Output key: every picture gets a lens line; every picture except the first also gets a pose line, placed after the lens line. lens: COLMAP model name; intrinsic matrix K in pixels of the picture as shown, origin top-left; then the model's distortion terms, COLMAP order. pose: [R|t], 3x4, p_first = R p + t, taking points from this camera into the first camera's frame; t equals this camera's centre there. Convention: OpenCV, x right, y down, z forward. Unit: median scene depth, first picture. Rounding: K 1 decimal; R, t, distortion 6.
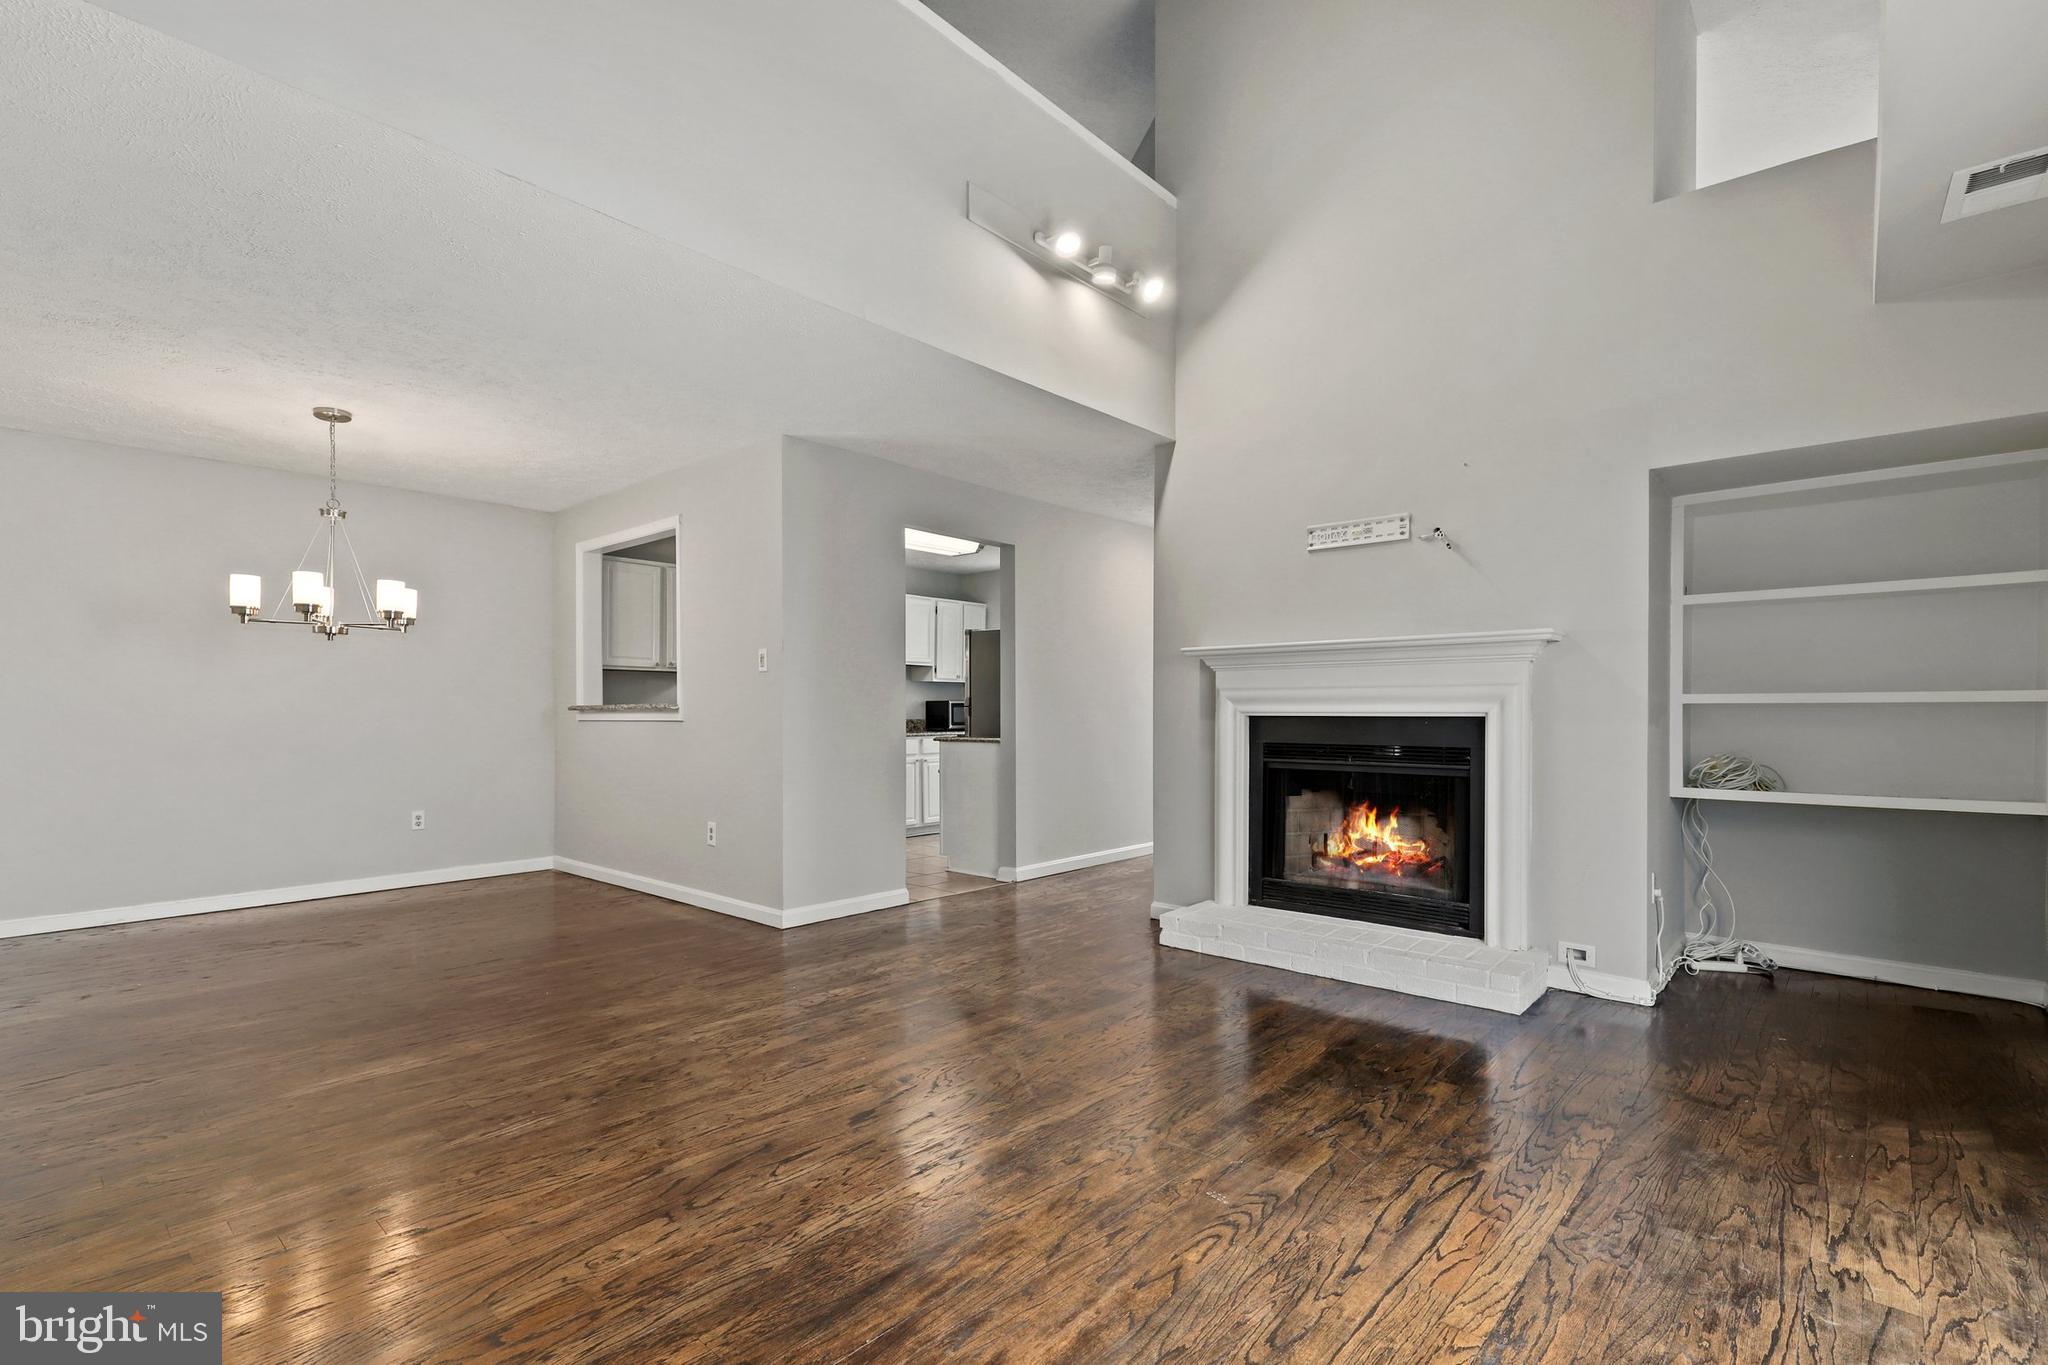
lens RADIAL K [[940.5, 0, 1032.8], [0, 940.5, 725.8], [0, 0, 1]] dist [0.011154, 0.001201]
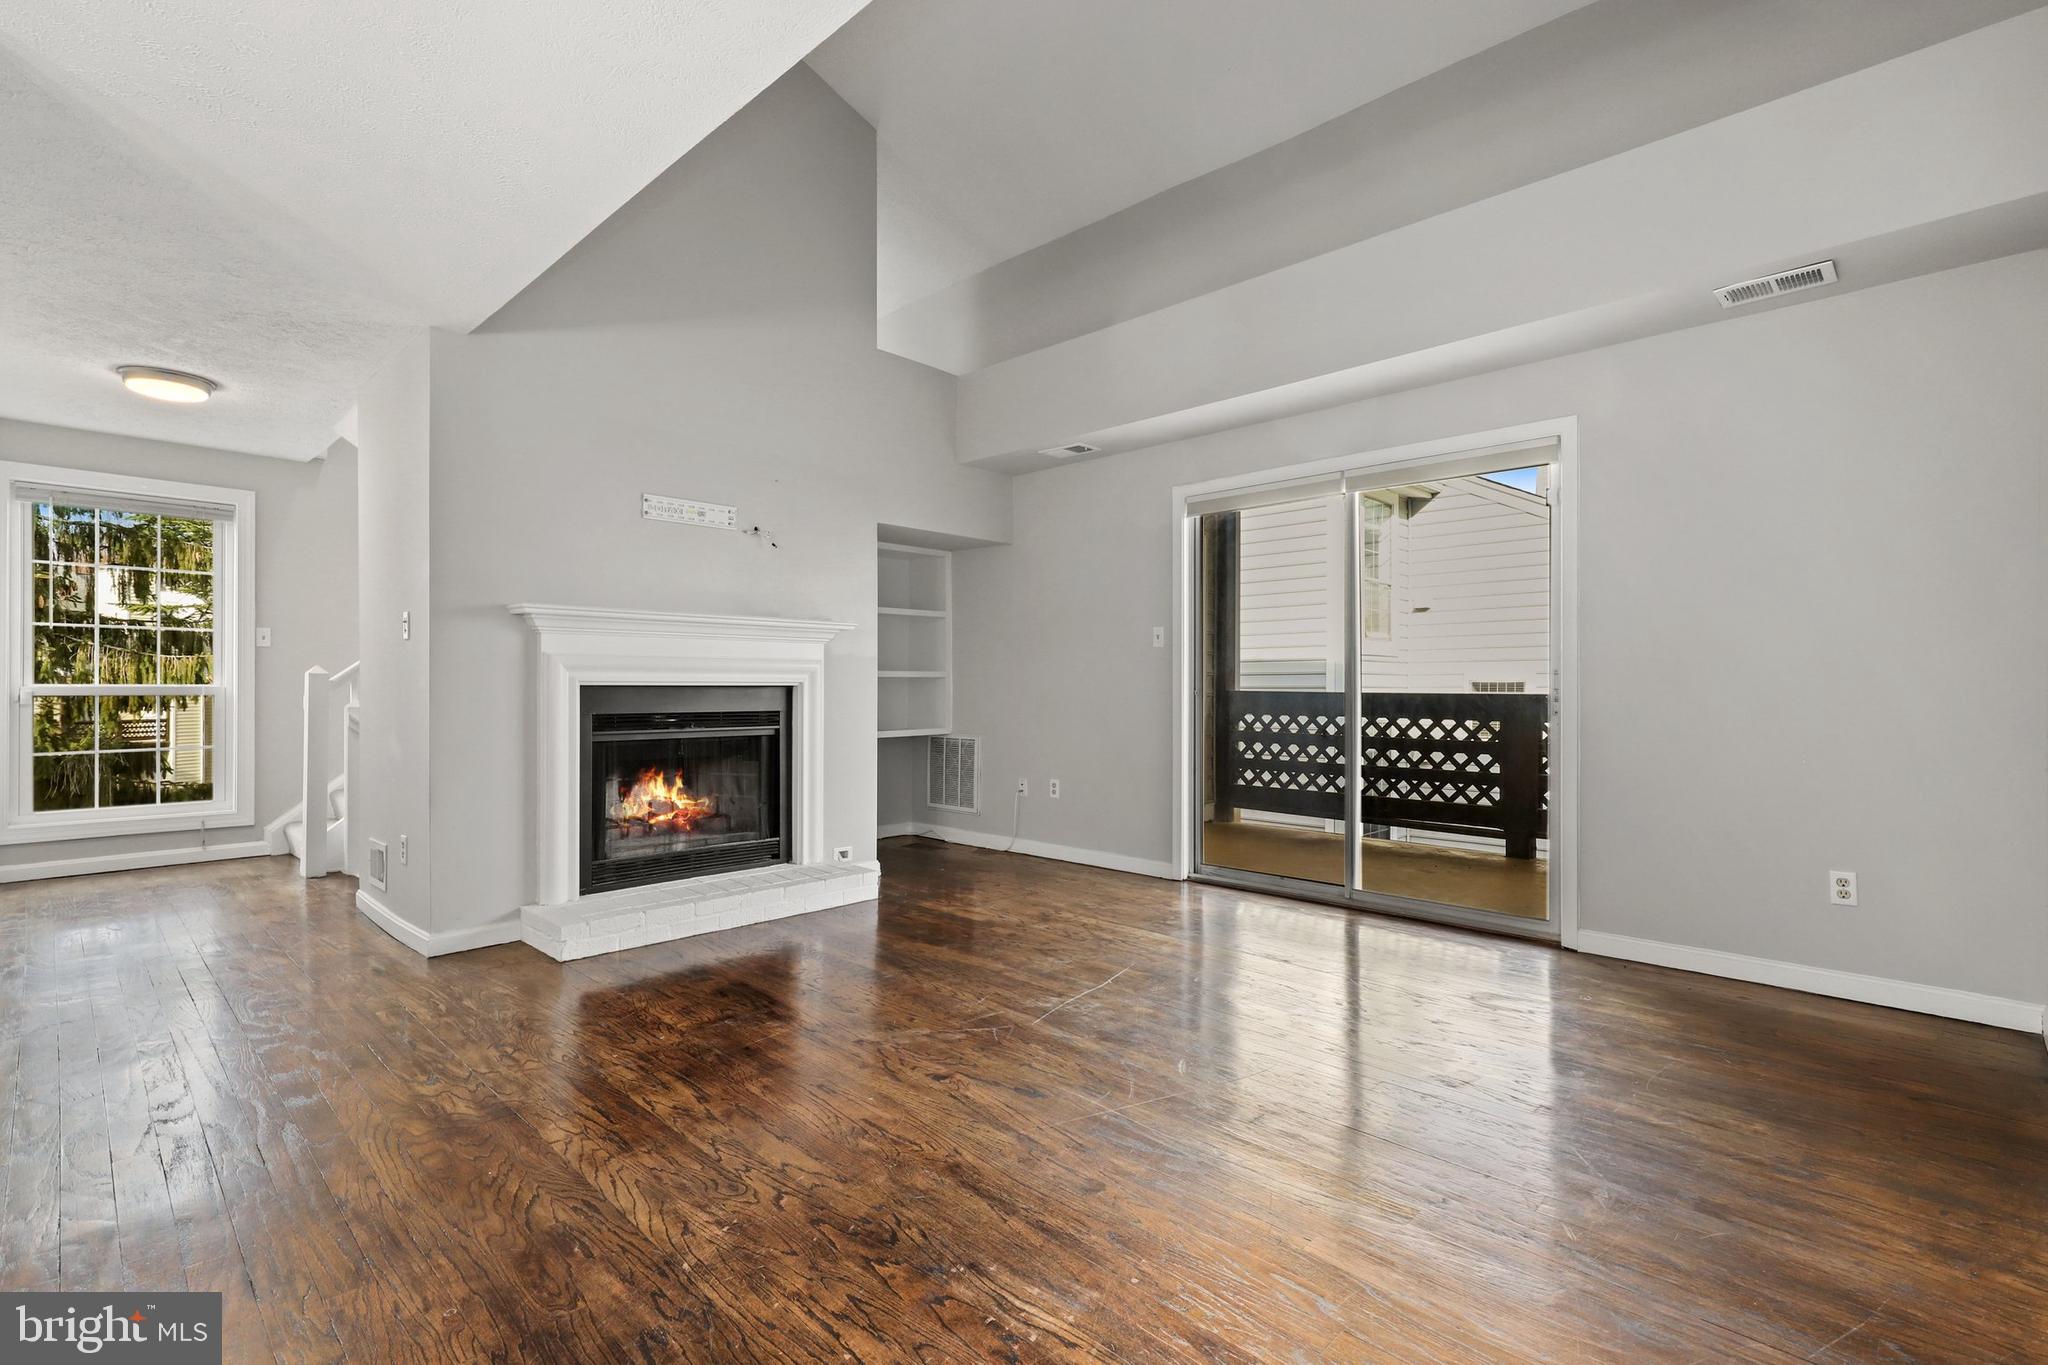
lens RADIAL K [[940.5, 0, 1035.7], [0, 940.5, 691.4], [0, 0, 1]] dist [0.011154, 0.001201]
pose [[0.032906, -0.007390, 0.999431, -0.775535], [0.006673, 0.999952, 0.007174, -0.008668], [-0.999436, 0.006434, 0.032954, 0.636819]]
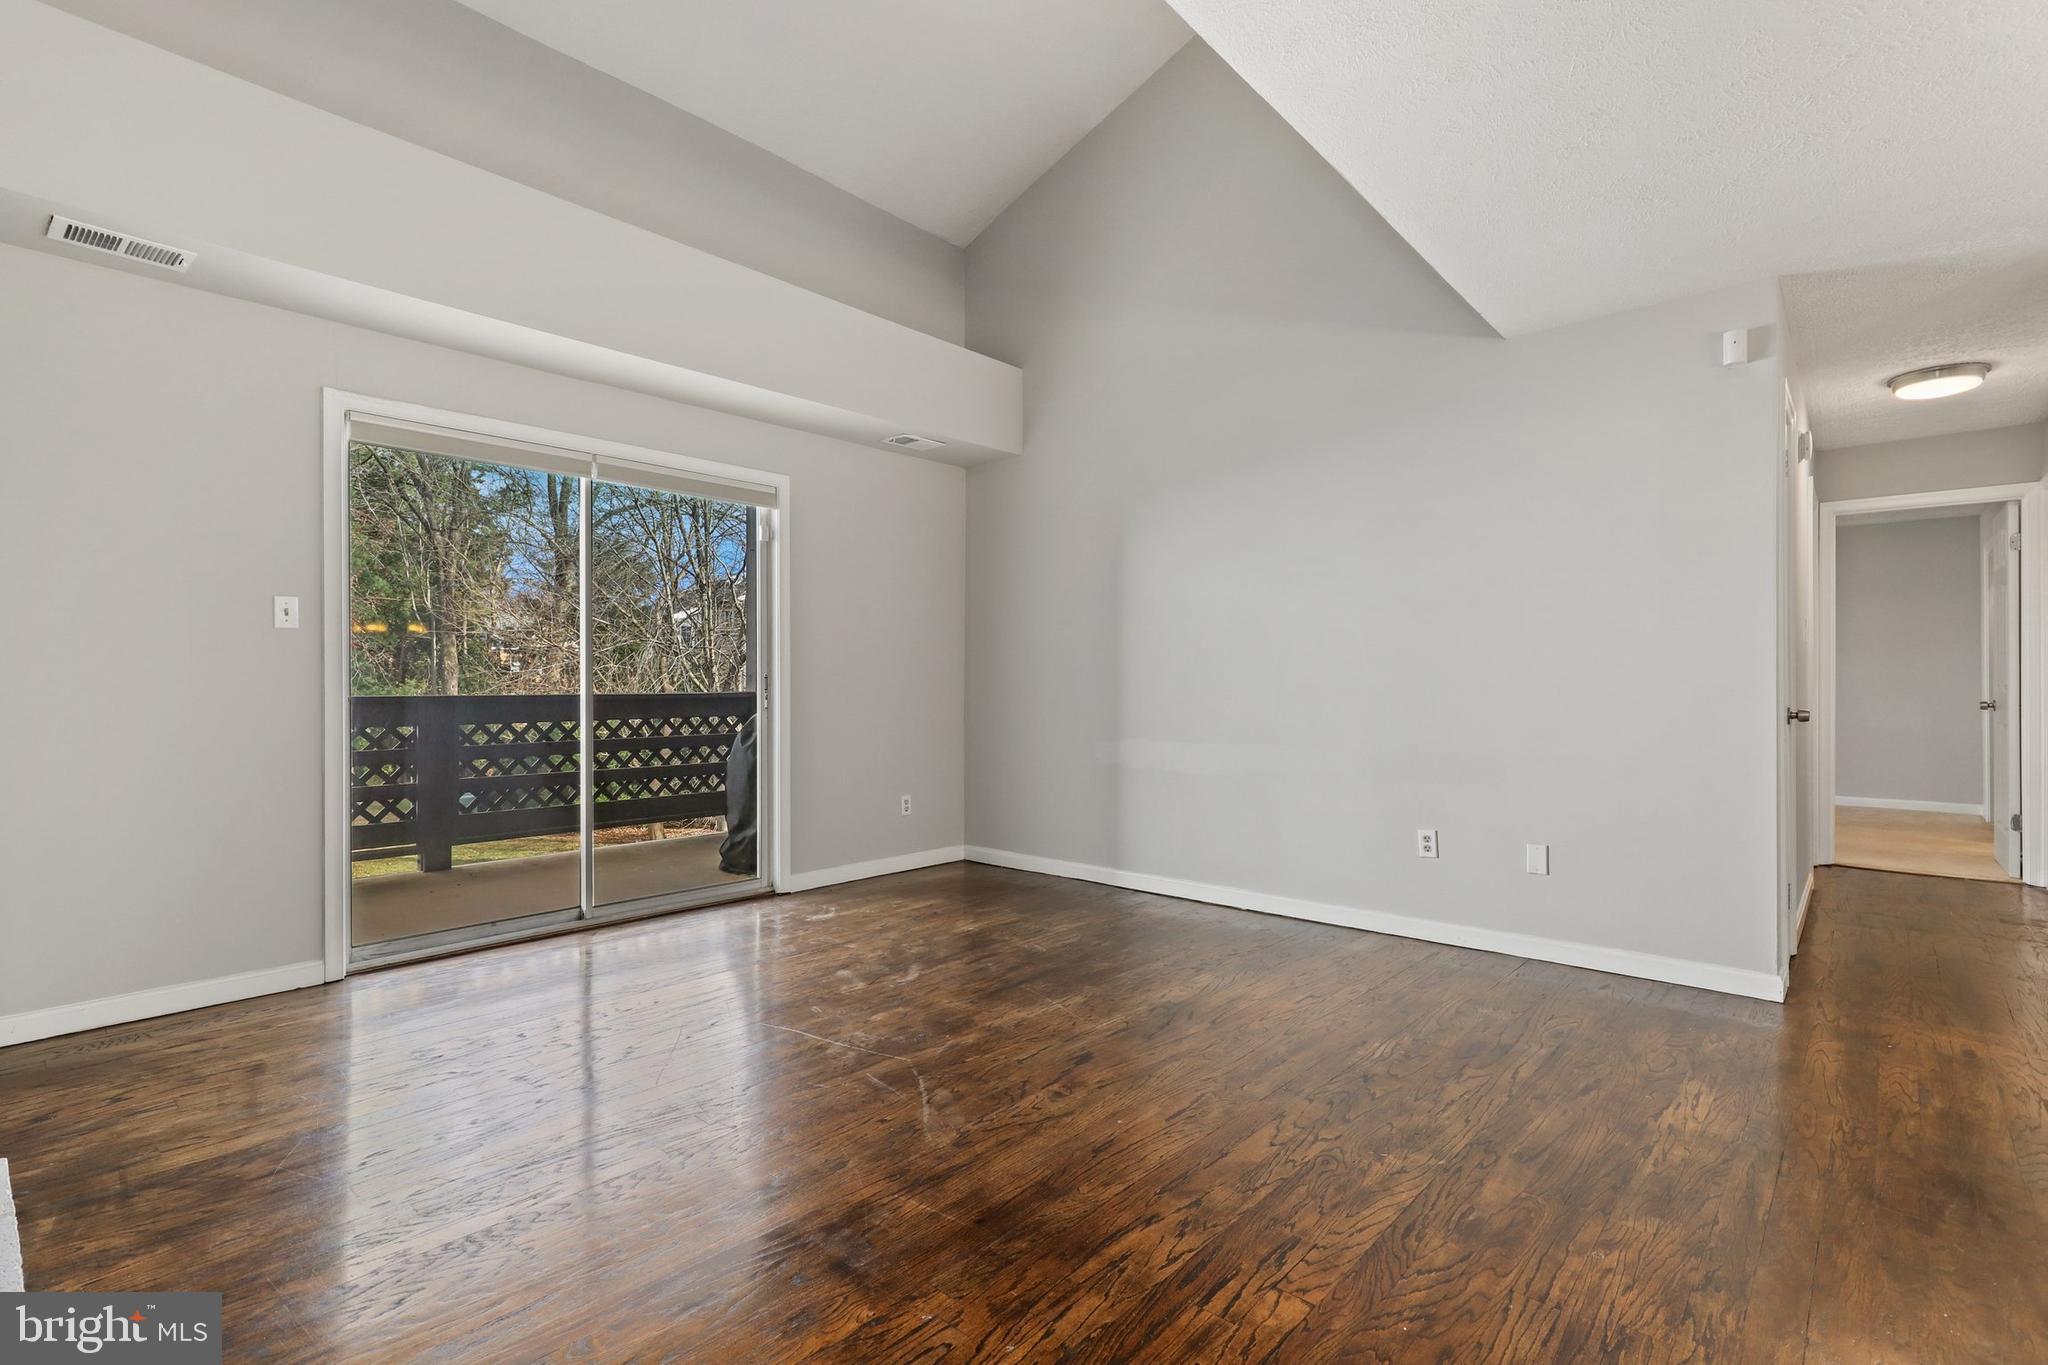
lens RADIAL K [[940.5, 0, 1033.8], [0, 940.5, 668.3], [0, 0, 1]] dist [0.011154, 0.001201]
pose [[-0.999996, 0.001546, 0.002331, -0.084496], [0.001529, 0.999974, -0.007097, -0.016355], [-0.002341, -0.007094, -0.999972, 1.385598]]
